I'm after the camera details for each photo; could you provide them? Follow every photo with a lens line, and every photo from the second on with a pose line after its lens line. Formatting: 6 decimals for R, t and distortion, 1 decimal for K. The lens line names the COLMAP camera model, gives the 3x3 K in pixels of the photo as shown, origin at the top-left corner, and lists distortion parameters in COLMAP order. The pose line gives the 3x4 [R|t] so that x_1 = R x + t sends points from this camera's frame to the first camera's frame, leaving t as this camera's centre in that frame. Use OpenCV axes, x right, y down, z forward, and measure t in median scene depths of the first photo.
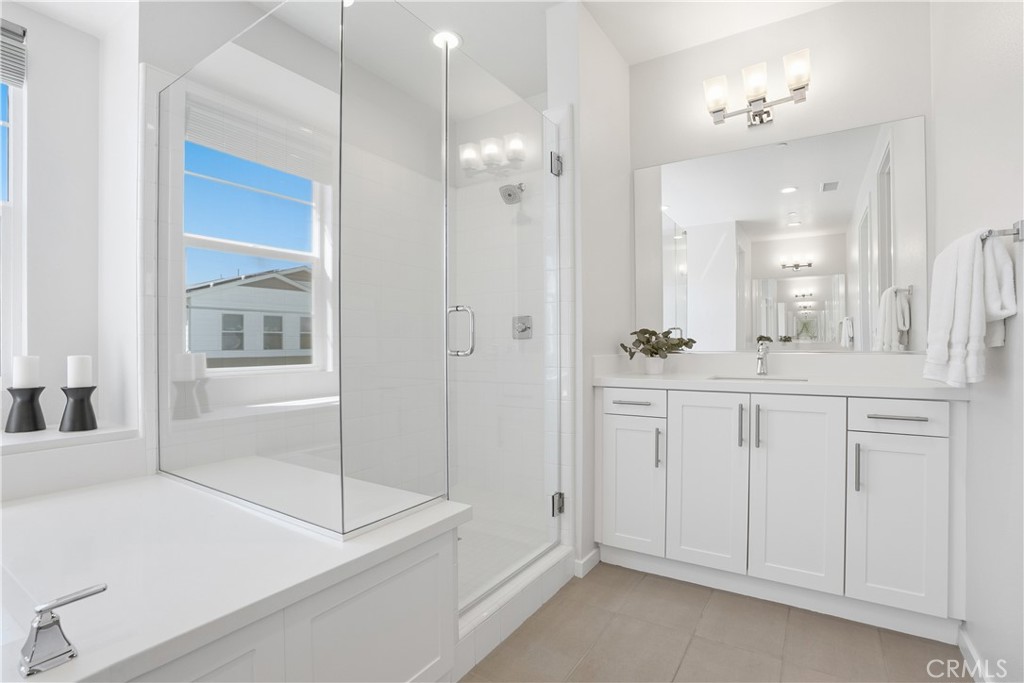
lens RADIAL K [[491.6, 0, 512.0], [0, 491.6, 341.5], [0, 0, 1]] dist [-0.031748, 0.000263]
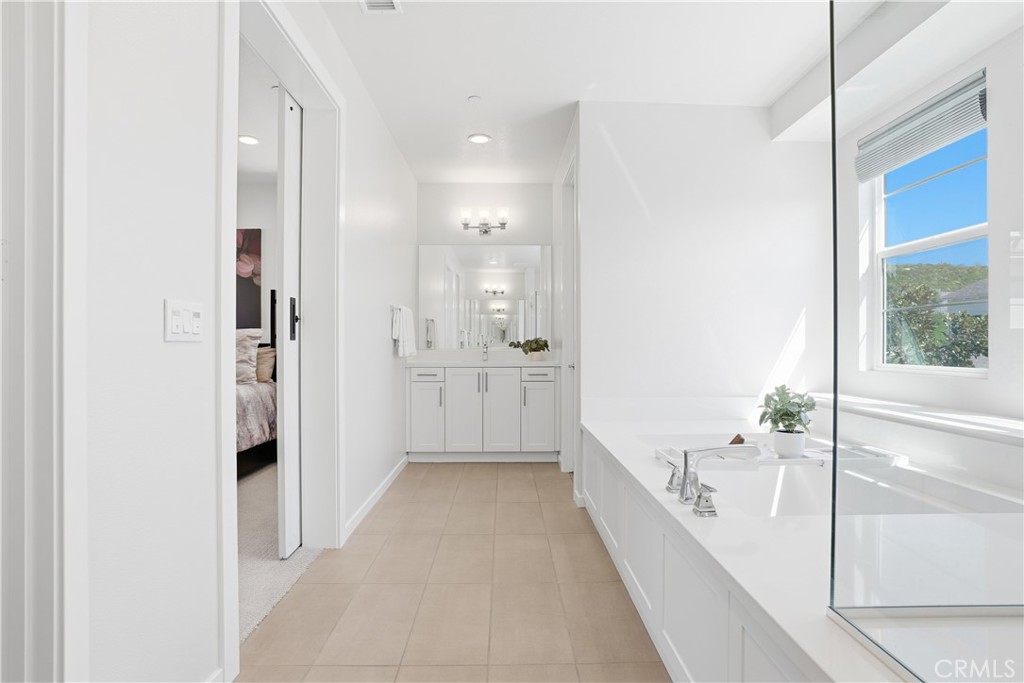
lens RADIAL K [[502.7, 0, 512.0], [0, 502.7, 341.5], [0, 0, 1]] dist [0.000019, -0.000004]
pose [[0.838437, 0.003451, 0.544988, -0.573023], [-0.001438, 0.999990, -0.004121, 0.001252], [-0.544997, 0.002671, 0.838434, -0.871426]]
